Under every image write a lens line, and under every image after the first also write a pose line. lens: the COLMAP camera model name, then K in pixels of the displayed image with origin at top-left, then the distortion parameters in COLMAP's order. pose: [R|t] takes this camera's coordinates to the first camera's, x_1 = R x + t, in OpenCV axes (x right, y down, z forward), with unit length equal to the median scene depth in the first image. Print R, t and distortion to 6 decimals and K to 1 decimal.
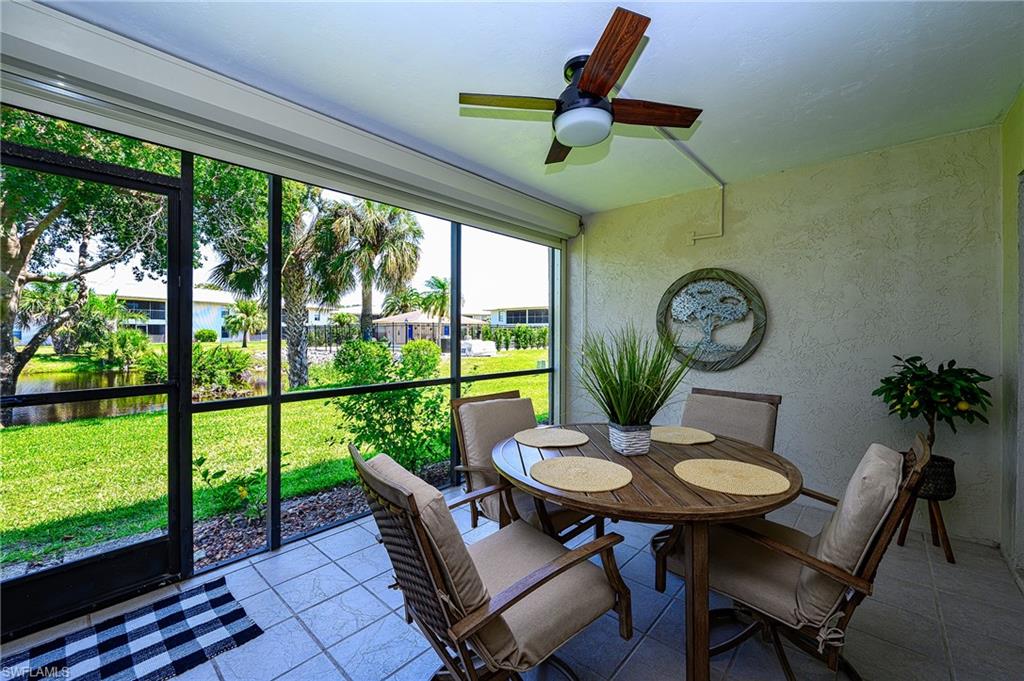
lens RADIAL K [[413.0, 0, 516.2], [0, 413.0, 333.2], [0, 0, 1]] dist [0.001778, 0.000670]
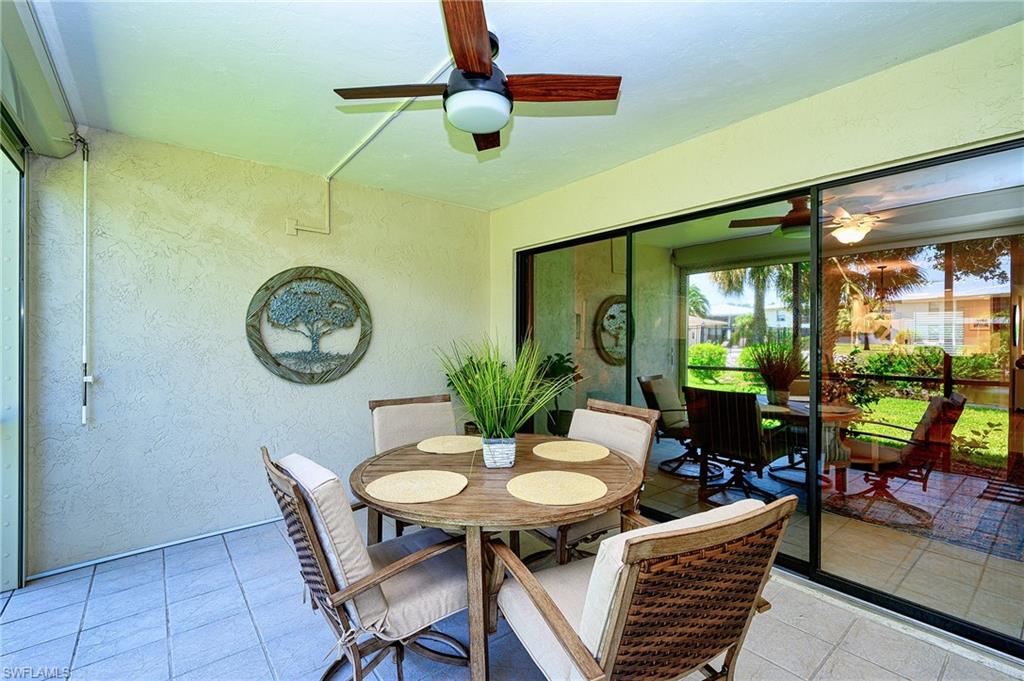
lens RADIAL K [[451.2, 0, 516.3], [0, 451.2, 339.9], [0, 0, 1]] dist [-0.000571, -0.000004]
pose [[0.151560, -0.009195, 0.988405, -0.421306], [0.002487, 0.999957, 0.008921, -0.009054], [-0.988445, 0.001106, 0.151577, 0.432439]]
